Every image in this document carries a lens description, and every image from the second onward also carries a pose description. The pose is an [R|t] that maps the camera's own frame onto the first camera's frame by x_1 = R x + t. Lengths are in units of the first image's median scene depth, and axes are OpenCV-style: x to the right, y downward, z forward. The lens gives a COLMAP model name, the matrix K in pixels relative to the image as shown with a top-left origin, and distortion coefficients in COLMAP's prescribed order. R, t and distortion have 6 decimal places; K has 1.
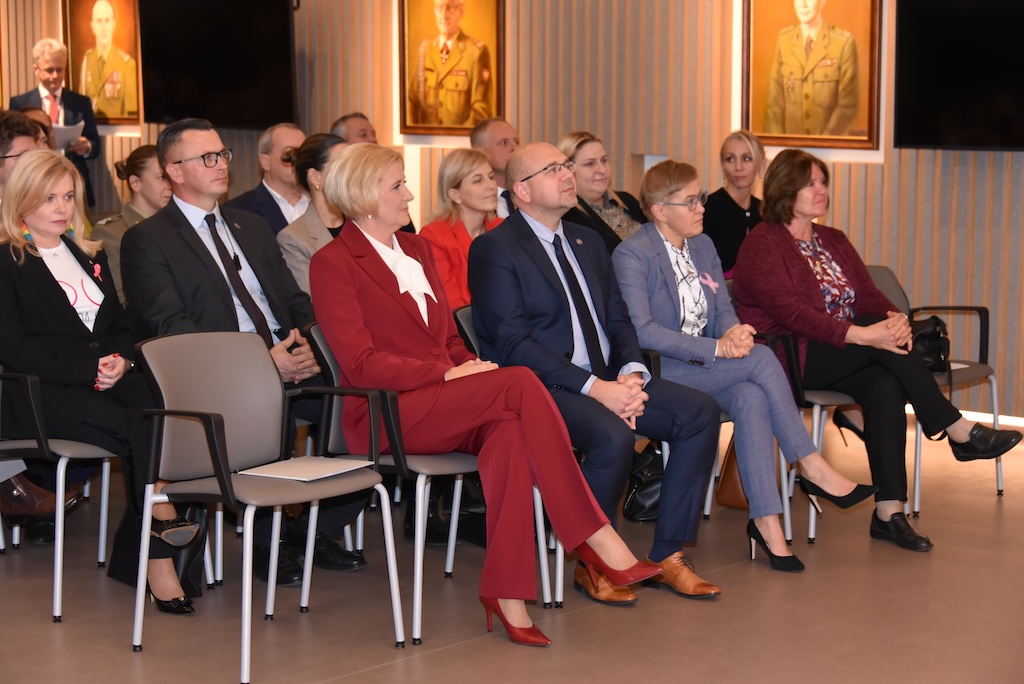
lens RADIAL K [[2109.3, 0, 512.0], [0, 2109.3, 342.0], [0, 0, 1]] dist [-0.034855, -0.034490]
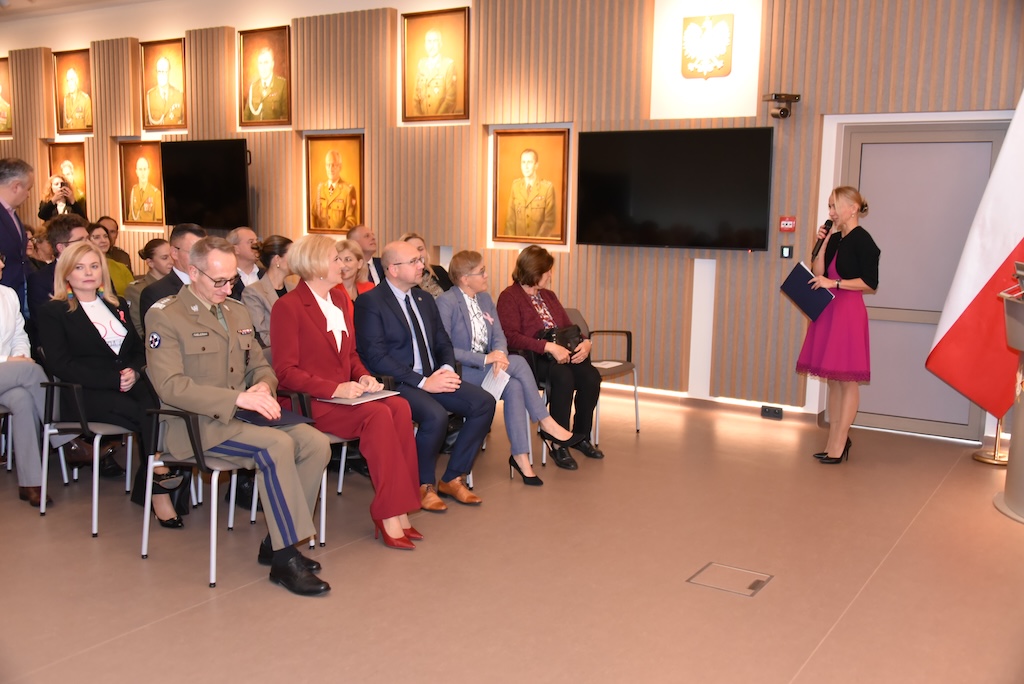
lens RADIAL K [[1022.8, 0, 512.0], [0, 1022.8, 342.0], [0, 0, 1]] dist [-0.025280, -0.019425]
pose [[0.989197, -0.002299, 0.146571, -0.010866], [0.001228, 0.999972, 0.007393, -0.015313], [-0.146584, -0.007133, 0.989172, 0.138026]]
